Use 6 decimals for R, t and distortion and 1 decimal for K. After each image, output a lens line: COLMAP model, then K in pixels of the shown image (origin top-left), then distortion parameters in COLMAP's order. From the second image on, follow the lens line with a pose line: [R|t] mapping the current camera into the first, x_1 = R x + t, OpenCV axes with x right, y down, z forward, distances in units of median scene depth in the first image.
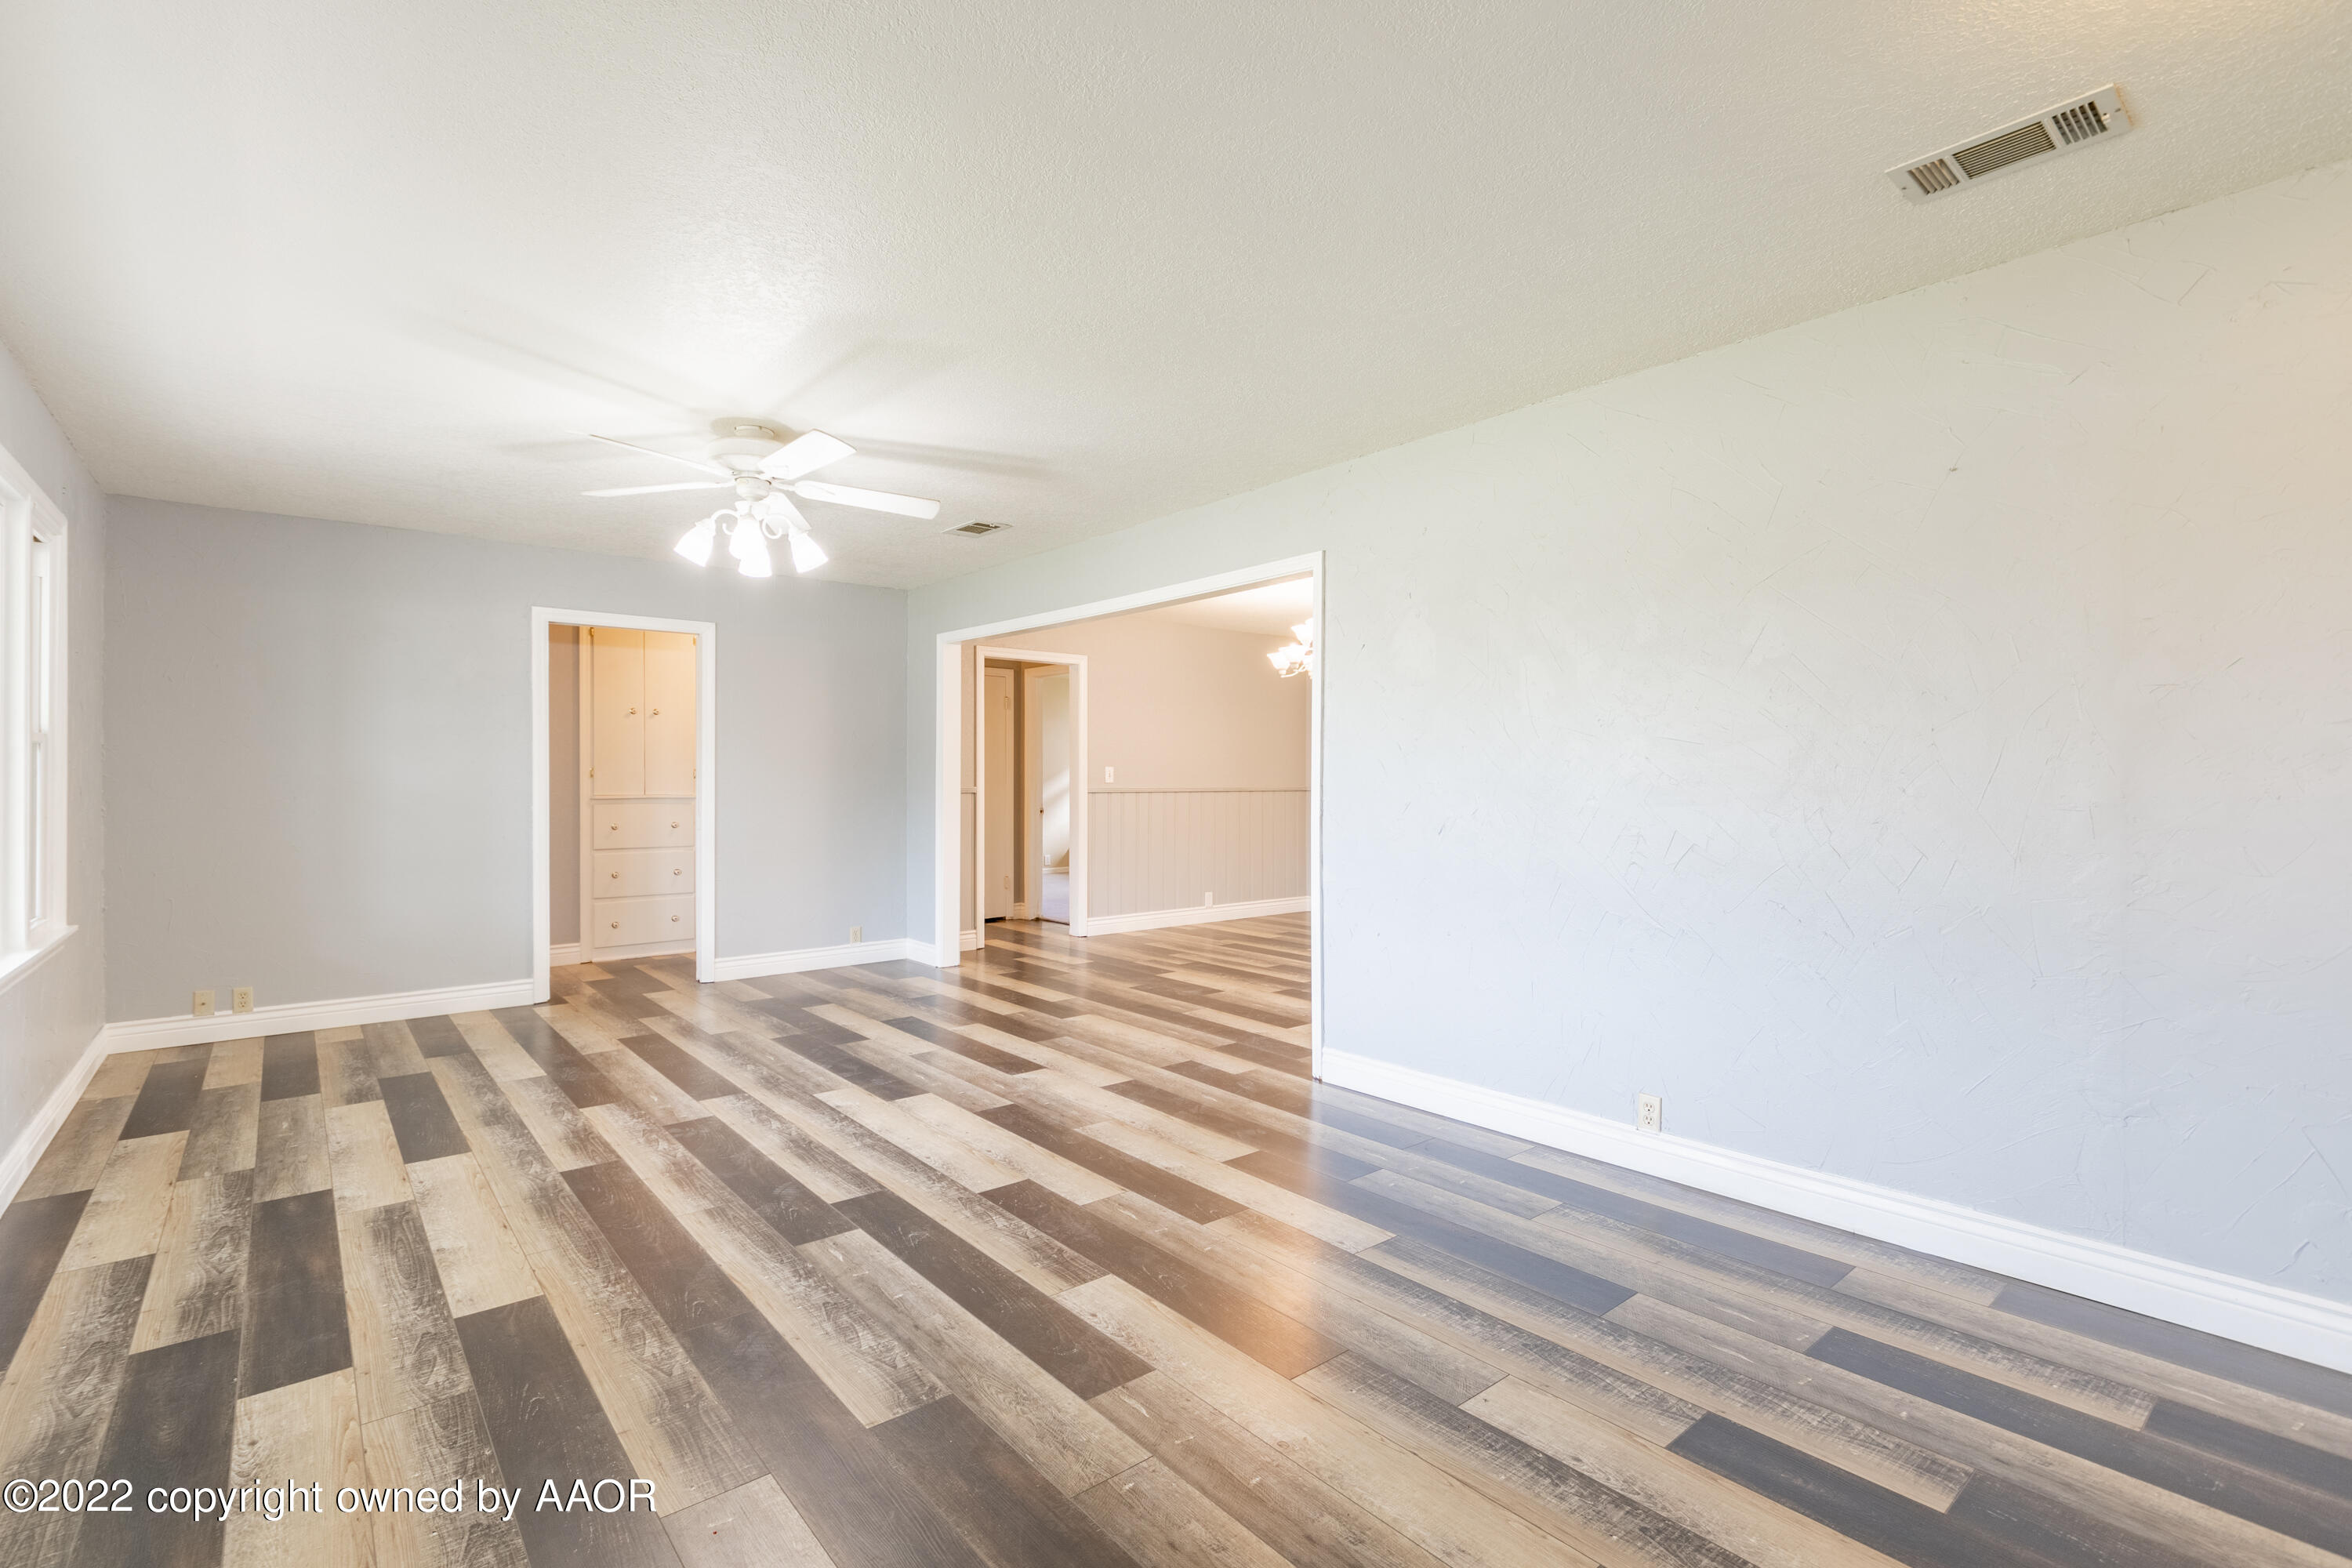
lens RADIAL K [[1079.2, 0, 1138.2], [0, 1079.2, 778.4], [0, 0, 1]] dist [0.000249, 0.001033]
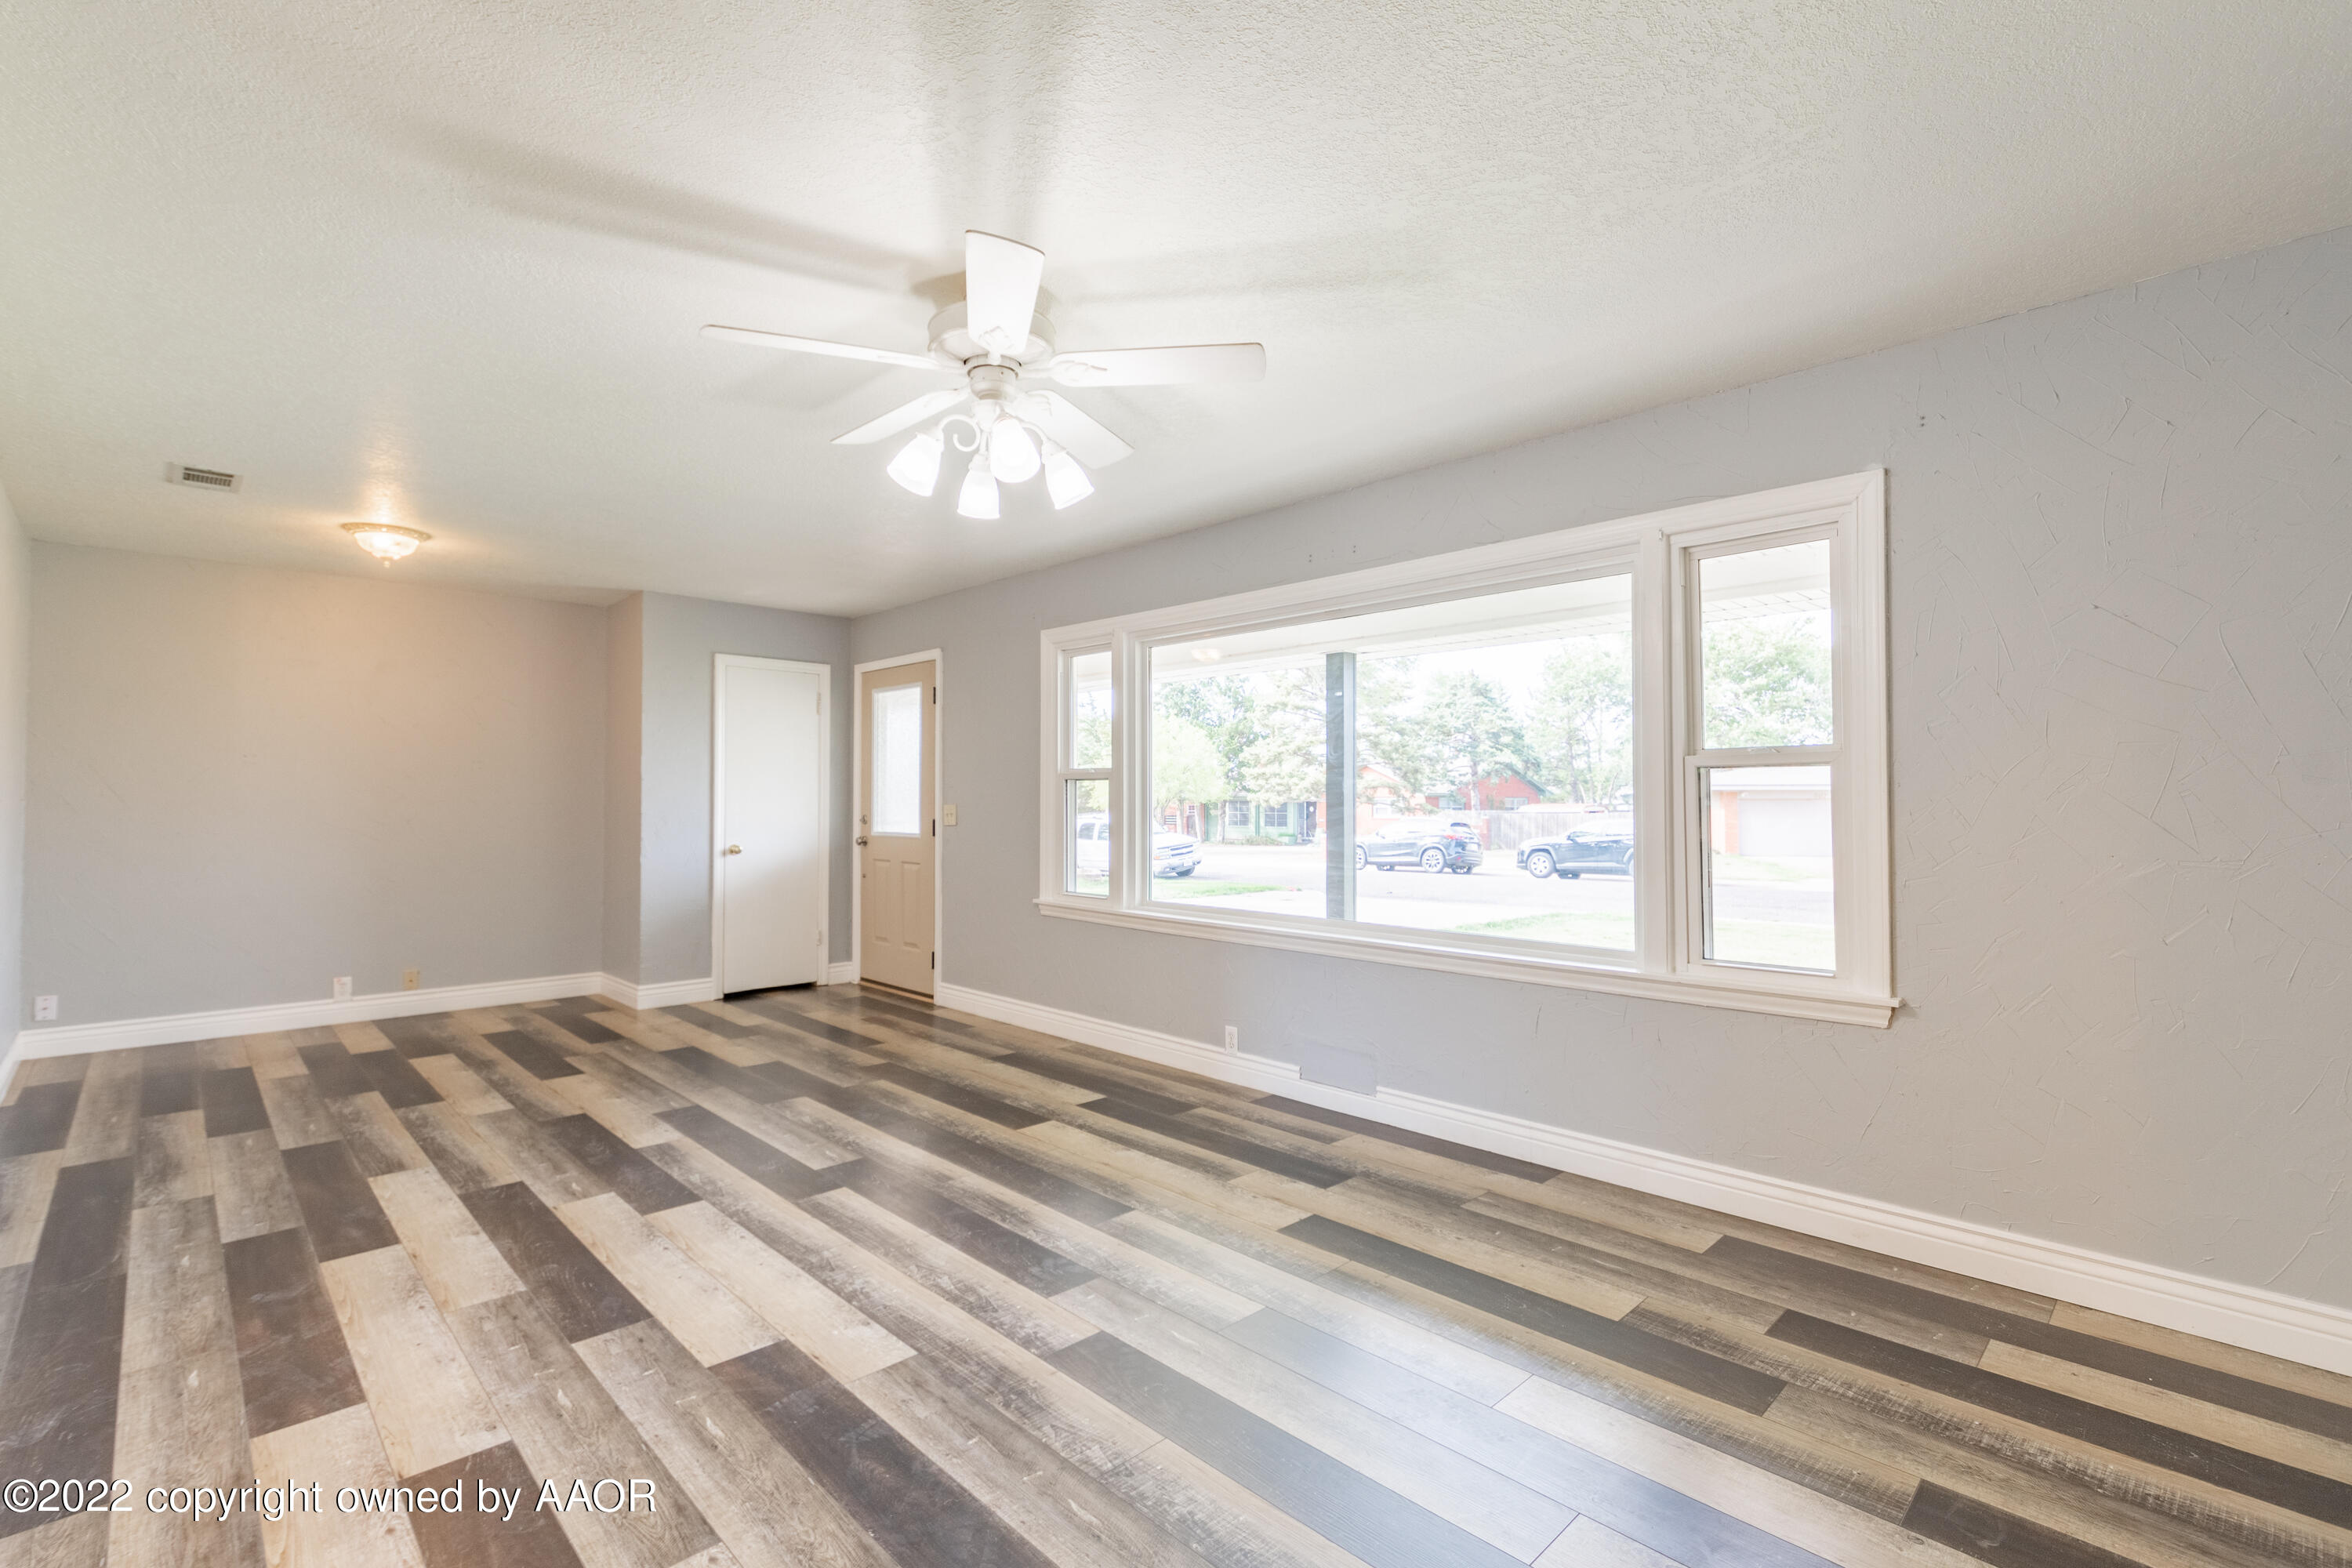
lens RADIAL K [[1079.2, 0, 1138.2], [0, 1079.2, 778.4], [0, 0, 1]] dist [0.000249, 0.001033]
pose [[-0.997571, -0.000385, -0.069650, -0.465678], [0.001319, 0.999701, -0.024422, 0.001267], [0.069638, -0.024454, -0.997273, 1.954942]]
